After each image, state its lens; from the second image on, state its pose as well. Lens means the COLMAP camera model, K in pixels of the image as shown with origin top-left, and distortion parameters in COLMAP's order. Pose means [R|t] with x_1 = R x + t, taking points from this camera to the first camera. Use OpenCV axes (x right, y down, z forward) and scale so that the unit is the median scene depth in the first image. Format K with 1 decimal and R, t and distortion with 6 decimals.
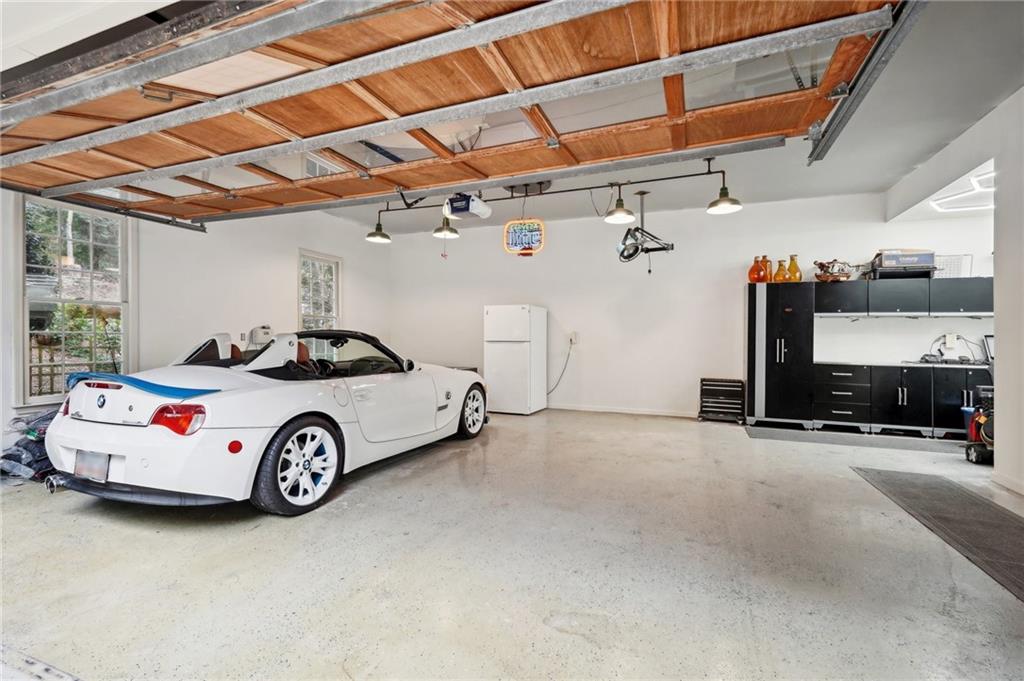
lens RADIAL K [[462.4, 0, 512.0], [0, 462.4, 340.5], [0, 0, 1]] dist [-0.001350, -0.000179]
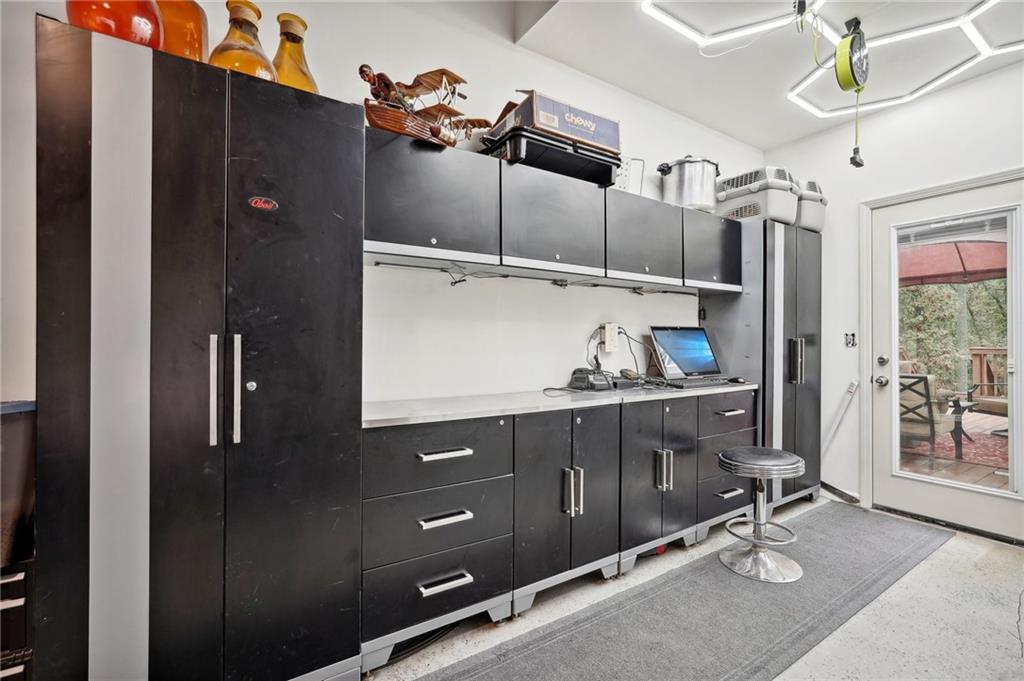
lens RADIAL K [[462.4, 0, 512.0], [0, 462.4, 340.5], [0, 0, 1]] dist [-0.001350, -0.000179]
pose [[0.597423, -0.007323, 0.801893, 0.508135], [0.000958, 0.999964, 0.008418, -0.000840], [-0.801926, -0.004261, 0.597408, 0.797929]]
